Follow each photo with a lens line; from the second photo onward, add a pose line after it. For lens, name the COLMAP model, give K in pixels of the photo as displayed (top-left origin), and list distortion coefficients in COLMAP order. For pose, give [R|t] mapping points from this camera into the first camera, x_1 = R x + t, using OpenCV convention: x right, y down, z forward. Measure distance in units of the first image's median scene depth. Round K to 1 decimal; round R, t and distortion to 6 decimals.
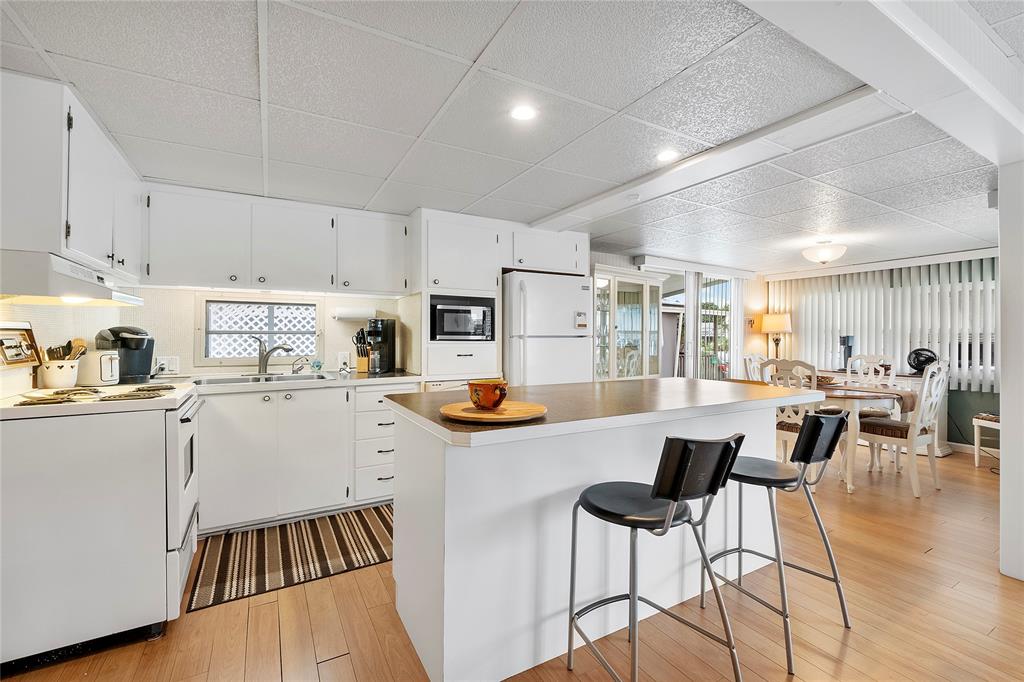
lens RADIAL K [[444.5, 0, 512.8], [0, 444.5, 338.6], [0, 0, 1]] dist [-0.000896, 0.000428]
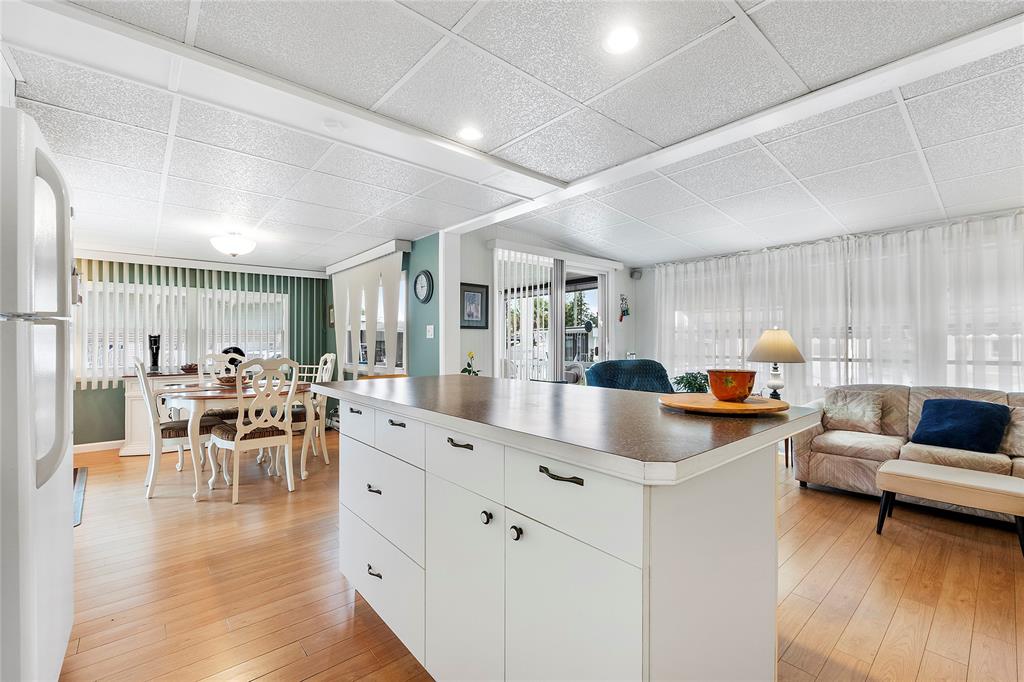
lens RADIAL K [[432.0, 0, 510.4], [0, 432.0, 336.9], [0, 0, 1]] dist [-0.001281, -0.000059]
pose [[-0.198989, 0.001782, 0.980000, -0.248053], [0.004478, 0.999990, -0.000909, 0.005190], [-0.979991, 0.004207, -0.198995, 0.495165]]
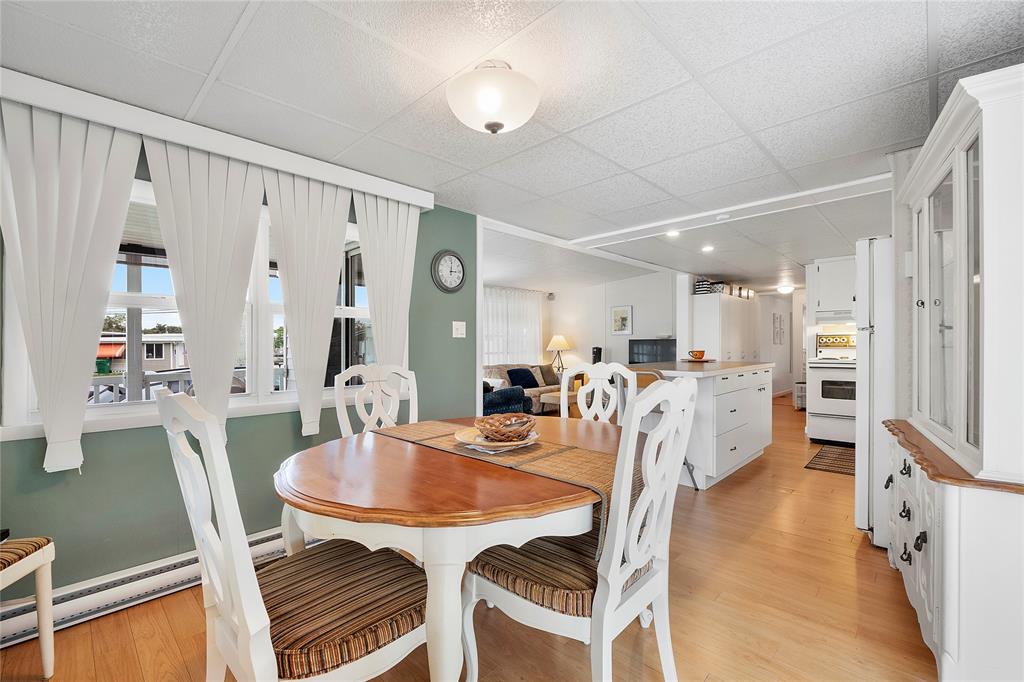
lens RADIAL K [[439.0, 0, 512.0], [0, 439.0, 341.0], [0, 0, 1]] dist [0.000490, 0.000040]
pose [[-0.957962, -0.003108, -0.286877, 0.665090], [-0.002092, 0.999990, -0.003846, 0.013600], [0.286886, -0.003084, -0.957960, 1.121715]]
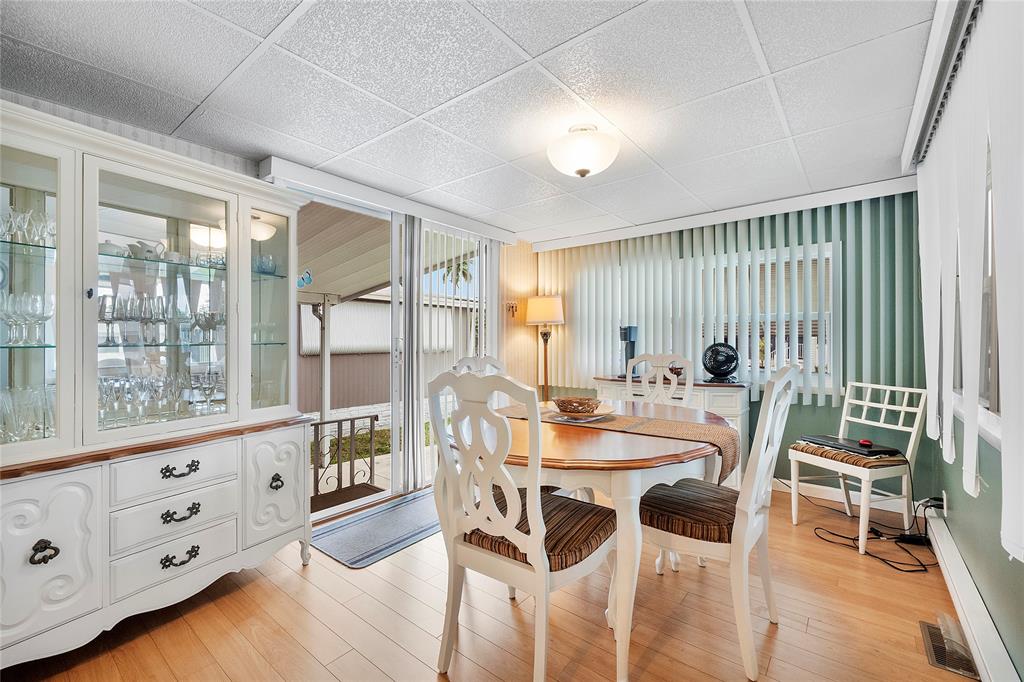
lens RADIAL K [[444.5, 0, 512.8], [0, 444.5, 338.6], [0, 0, 1]] dist [-0.000896, 0.000428]
pose [[0.932520, -0.004557, 0.361089, 0.360750], [0.007337, 0.999953, -0.006328, 0.016640], [-0.361043, 0.008550, 0.932510, 0.455353]]
